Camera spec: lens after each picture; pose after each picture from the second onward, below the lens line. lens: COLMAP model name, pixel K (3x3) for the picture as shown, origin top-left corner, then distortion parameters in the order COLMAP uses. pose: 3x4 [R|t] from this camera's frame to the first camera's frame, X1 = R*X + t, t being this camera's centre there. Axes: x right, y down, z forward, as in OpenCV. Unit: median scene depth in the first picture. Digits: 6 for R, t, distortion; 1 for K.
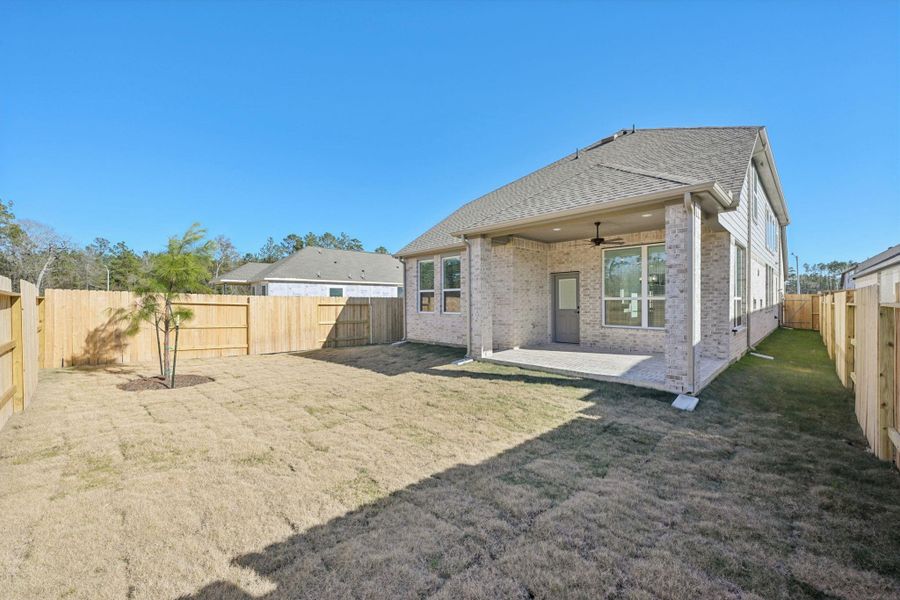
lens RADIAL K [[354.9, 0, 453.2], [0, 354.9, 301.2], [0, 0, 1]] dist [0.002054, 0.000102]
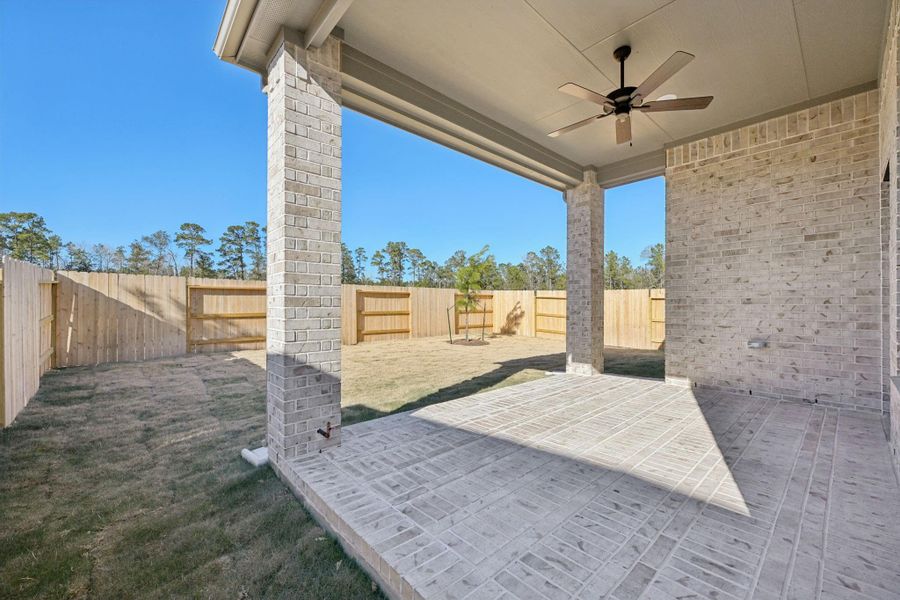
lens RADIAL K [[354.9, 0, 453.2], [0, 354.9, 301.2], [0, 0, 1]] dist [0.002054, 0.000102]
pose [[-0.060064, -0.004726, -0.998183, 0.610713], [0.001491, 0.999987, -0.004824, 0.023763], [0.998193, -0.001778, -0.060056, 0.673828]]
